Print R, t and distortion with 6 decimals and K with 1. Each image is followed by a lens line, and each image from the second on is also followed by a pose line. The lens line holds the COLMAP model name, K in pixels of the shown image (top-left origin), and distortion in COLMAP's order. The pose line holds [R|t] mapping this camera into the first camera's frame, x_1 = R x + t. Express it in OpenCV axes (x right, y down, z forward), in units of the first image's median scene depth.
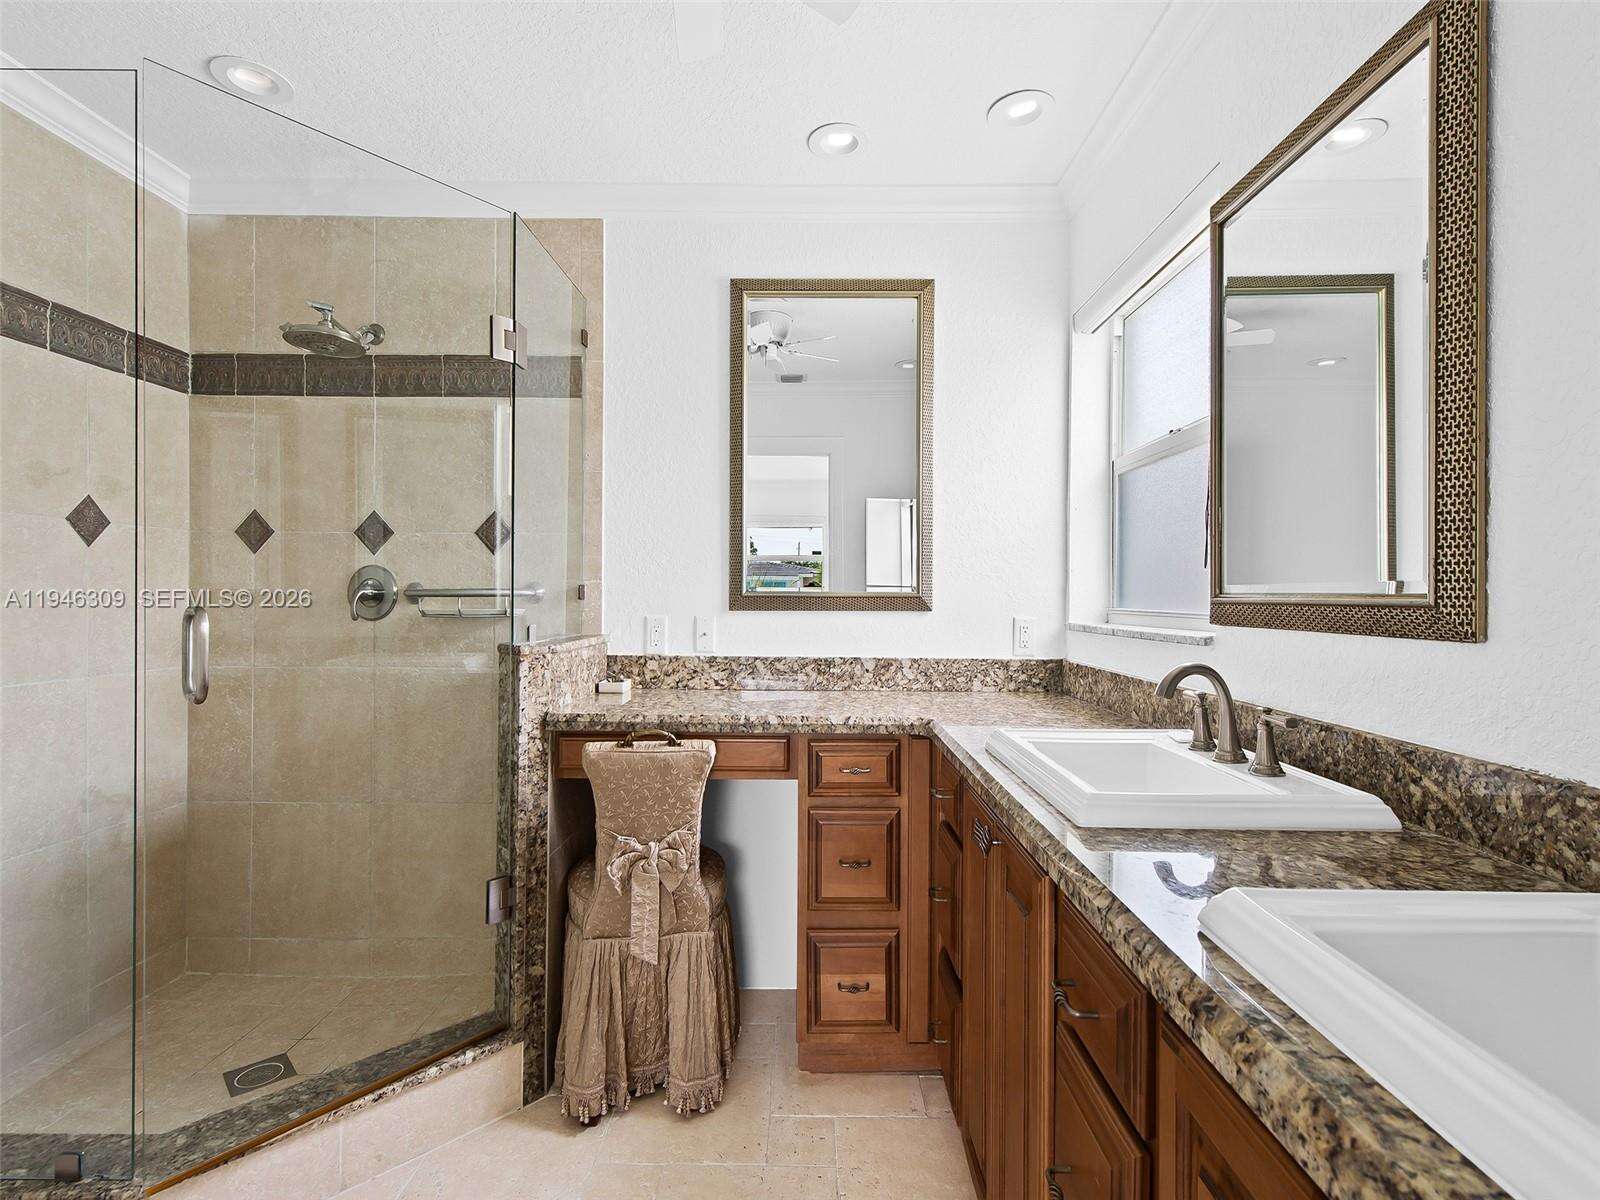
lens RADIAL K [[759.0, 0, 809.0], [0, 759.0, 596.1], [0, 0, 1]] dist [0.017313, -0.006304]
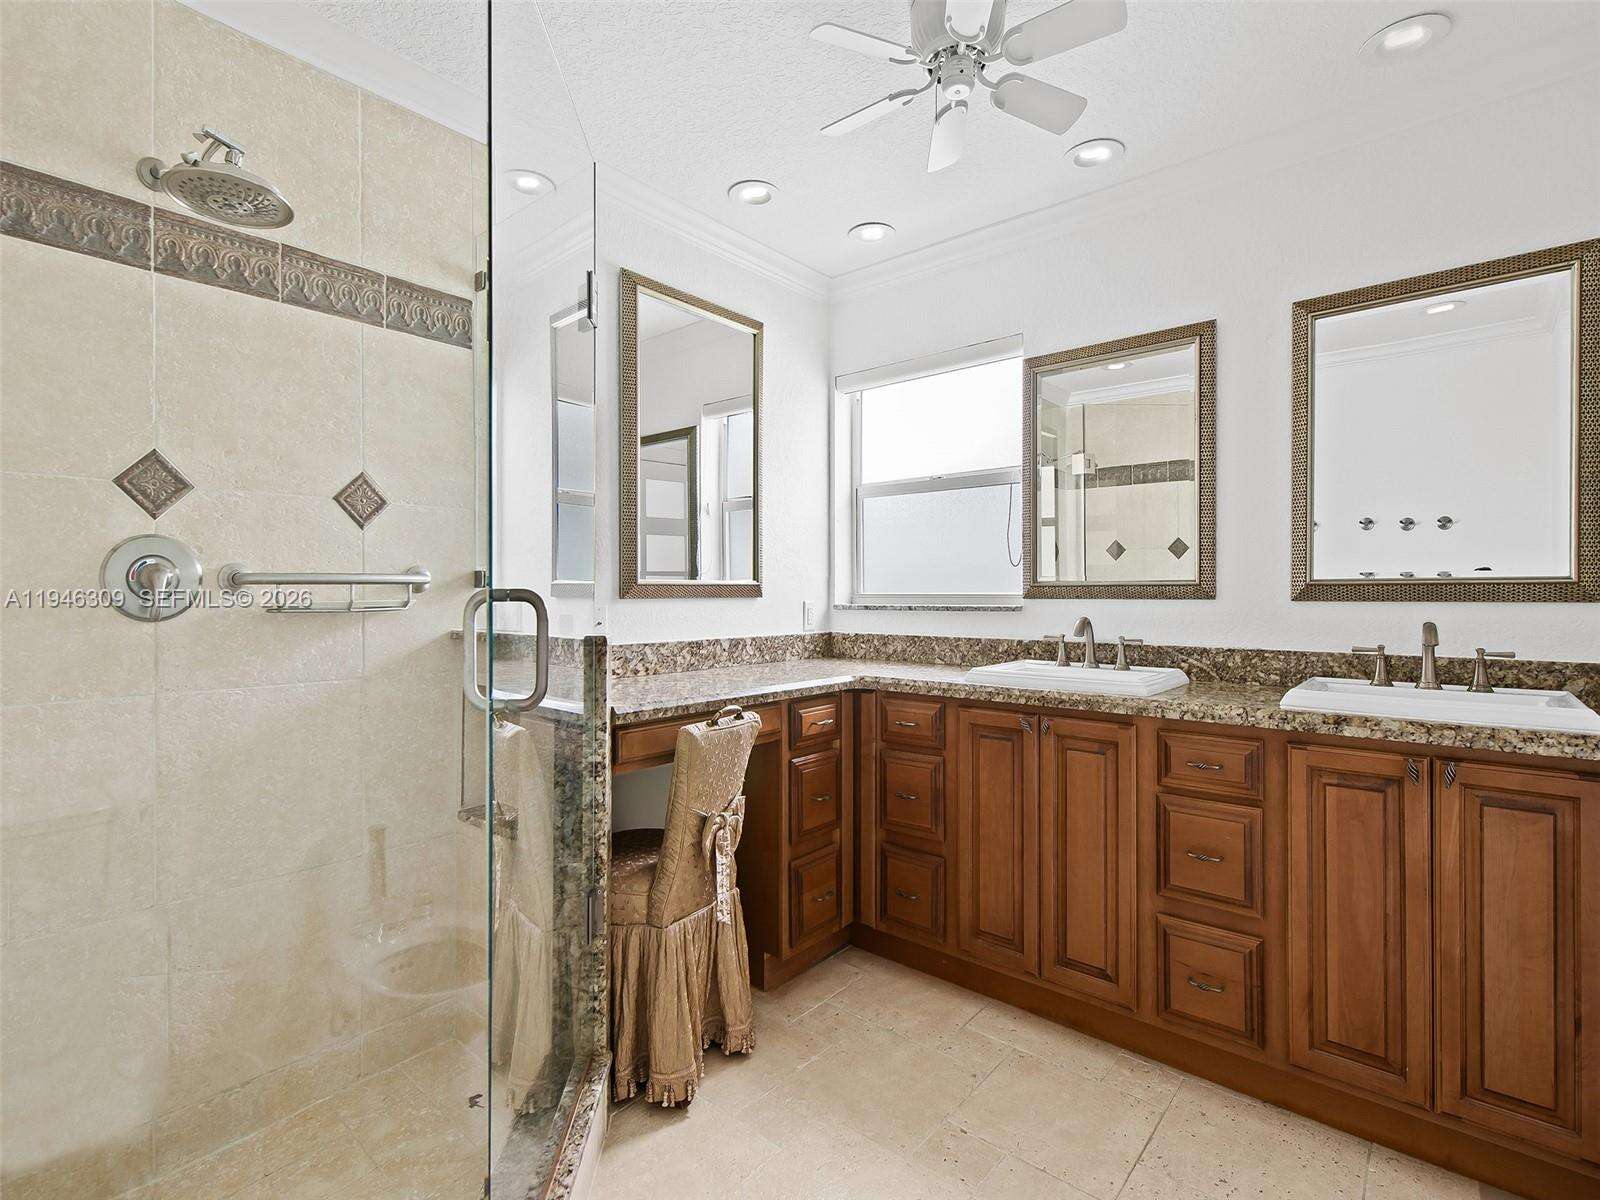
lens RADIAL K [[743.7, 0, 798.3], [0, 743.7, 596.8], [0, 0, 1]] dist [0.011823, -0.000436]
pose [[0.648340, -0.009114, 0.761297, -0.708605], [0.006676, 0.999958, 0.006286, 0.011396], [-0.761322, 0.001007, 0.648373, 0.183601]]
